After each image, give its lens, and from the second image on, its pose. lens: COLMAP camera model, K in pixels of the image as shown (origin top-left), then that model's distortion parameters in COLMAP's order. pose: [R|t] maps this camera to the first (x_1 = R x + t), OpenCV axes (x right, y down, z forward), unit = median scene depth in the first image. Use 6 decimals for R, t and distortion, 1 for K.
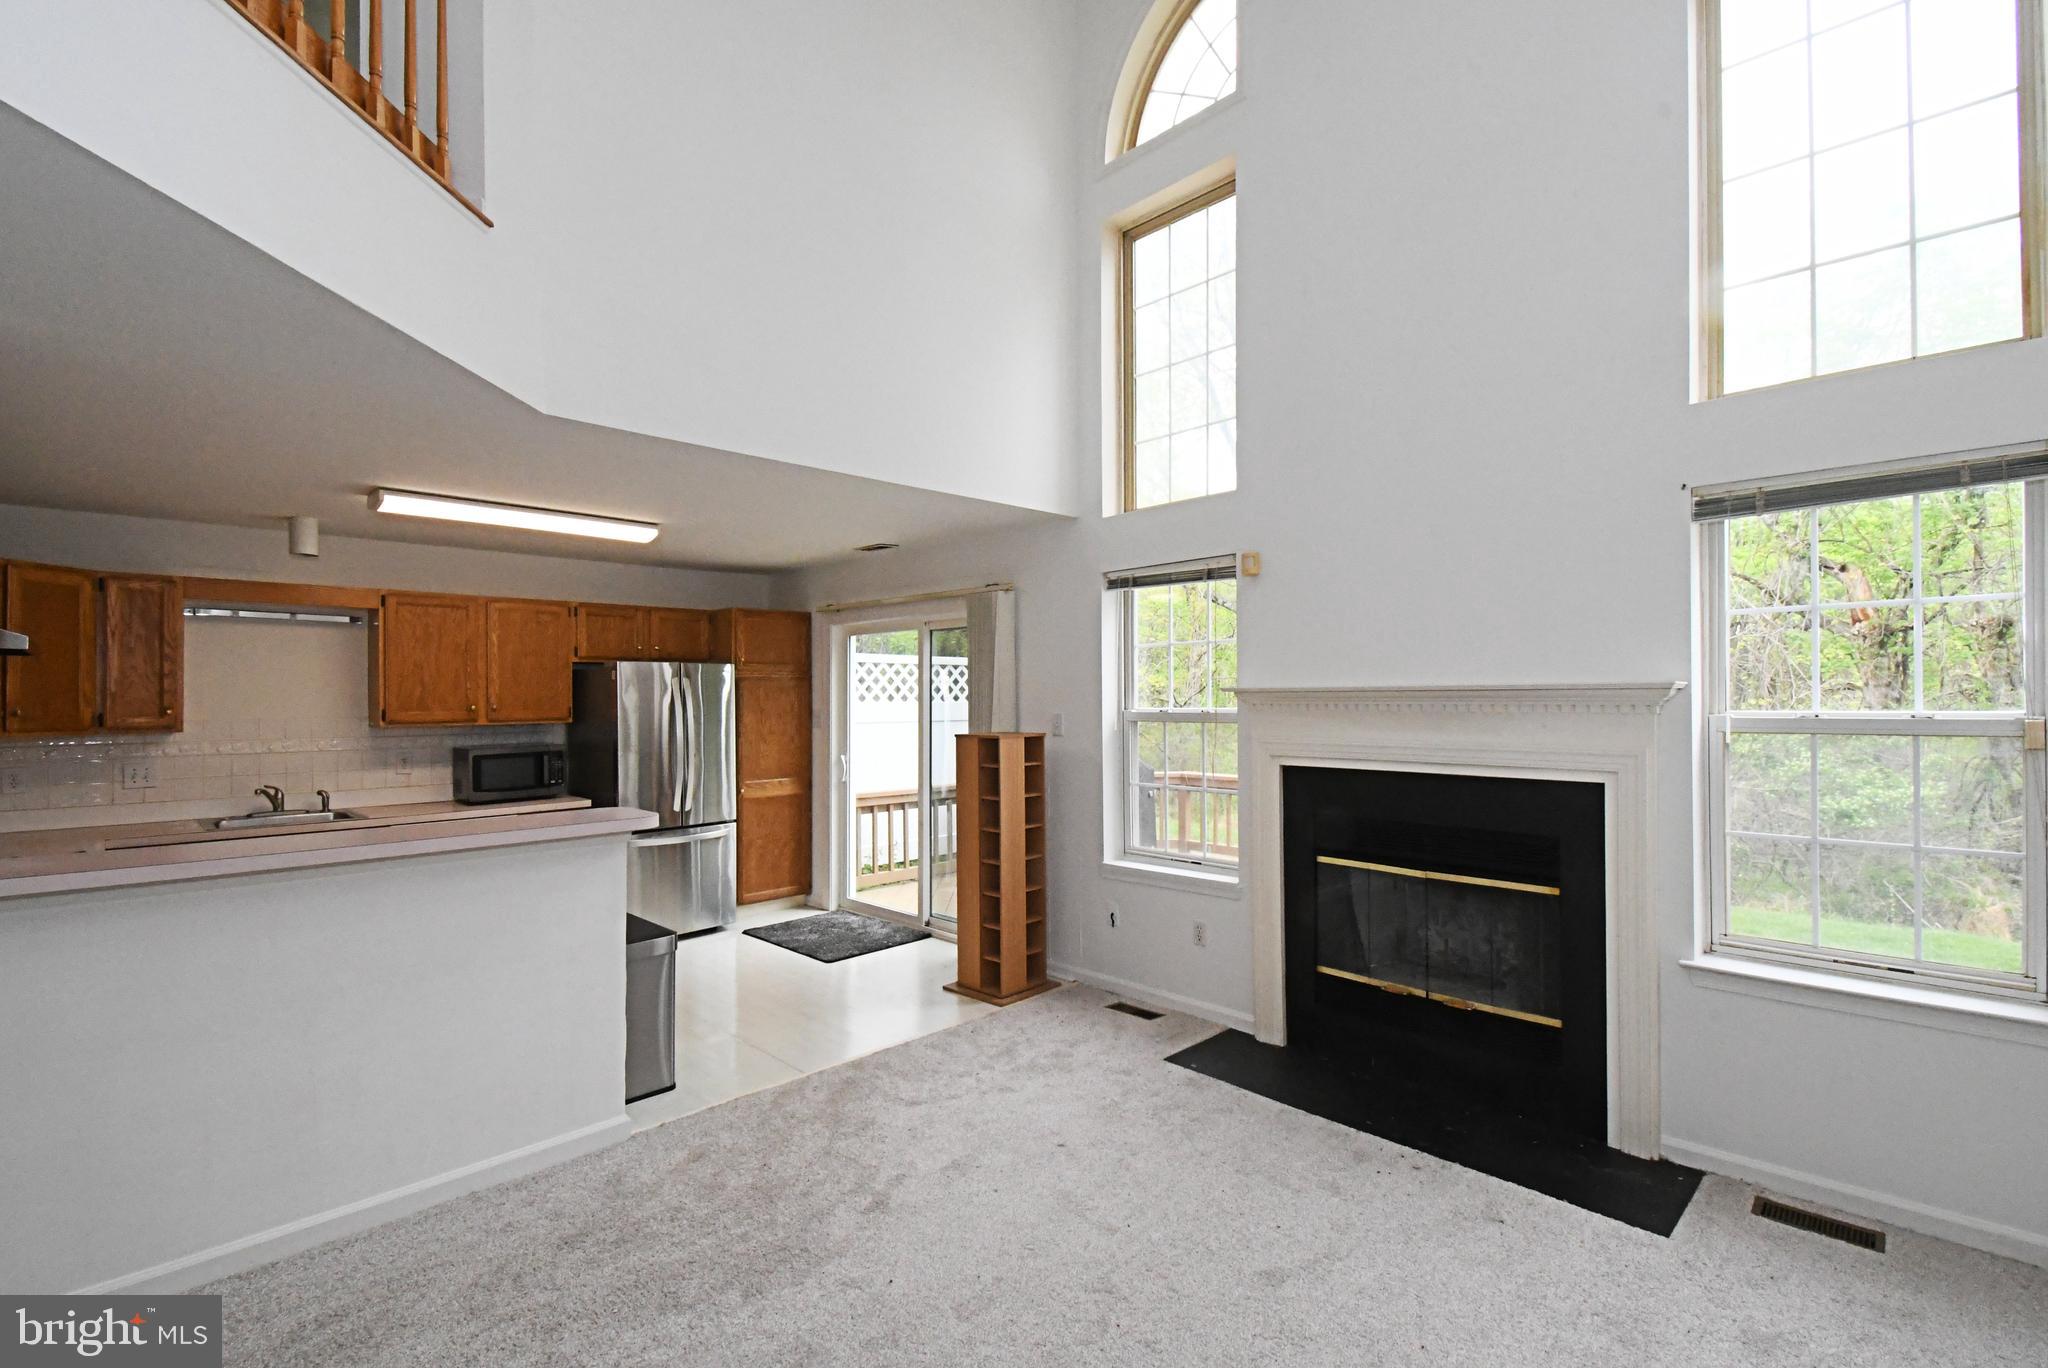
lens RADIAL K [[912.6, 0, 1044.9], [0, 912.6, 701.5], [0, 0, 1]] dist [-0.003877, -0.001388]
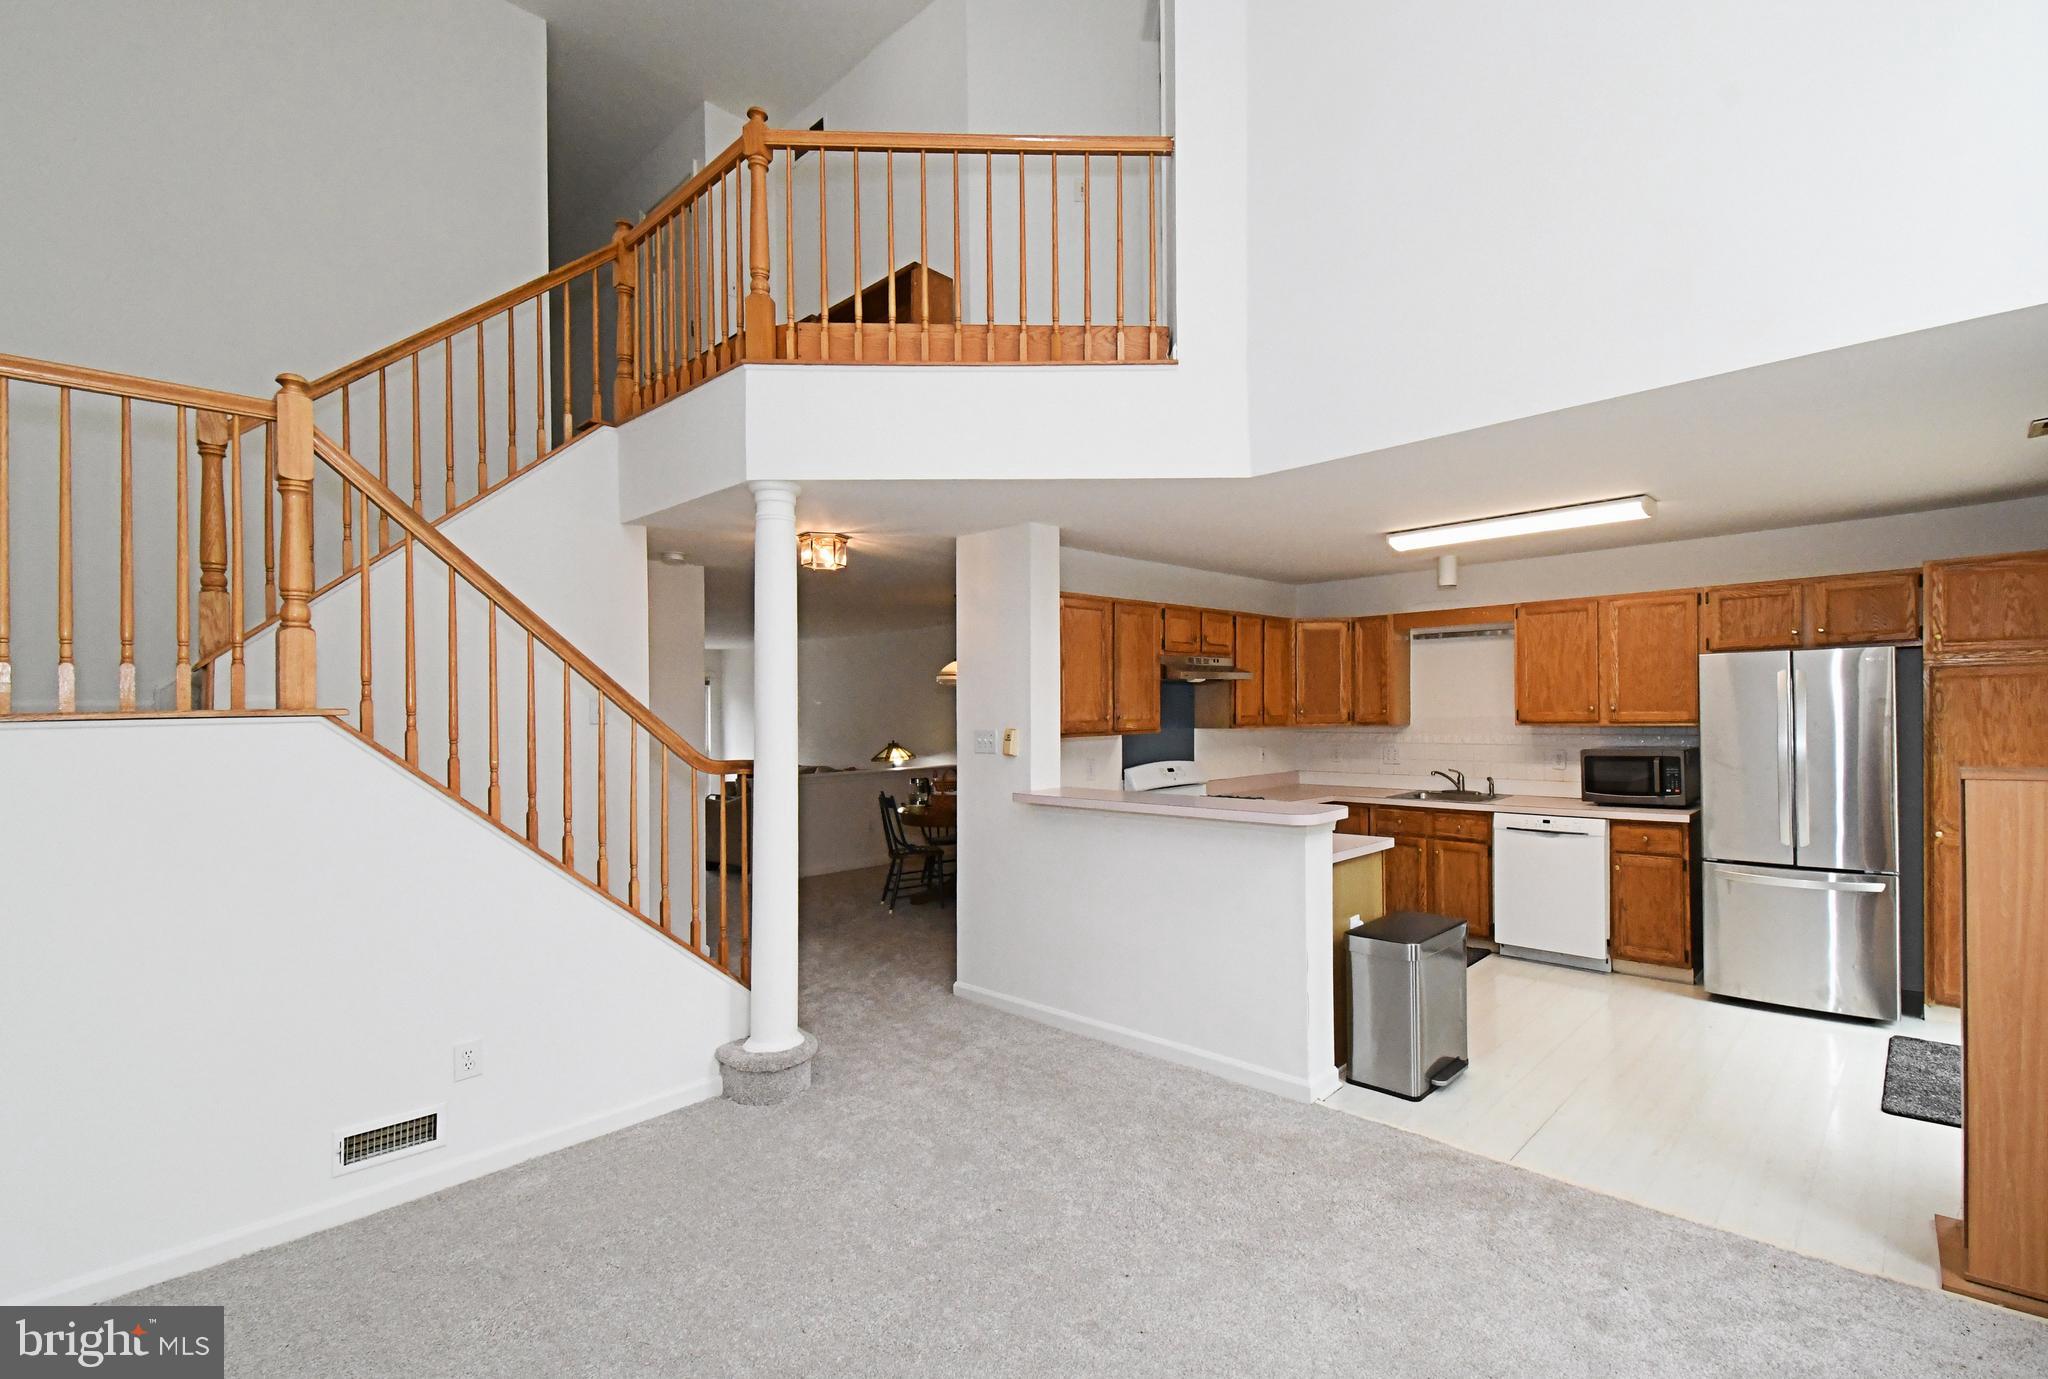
lens RADIAL K [[912.6, 0, 1045.6], [0, 912.6, 693.4], [0, 0, 1]] dist [-0.003877, -0.001388]
pose [[0.006215, -0.009934, -0.999931, 0.416815], [0.013656, 0.999858, -0.009849, -0.008737], [0.999887, -0.013594, 0.006350, 0.431596]]
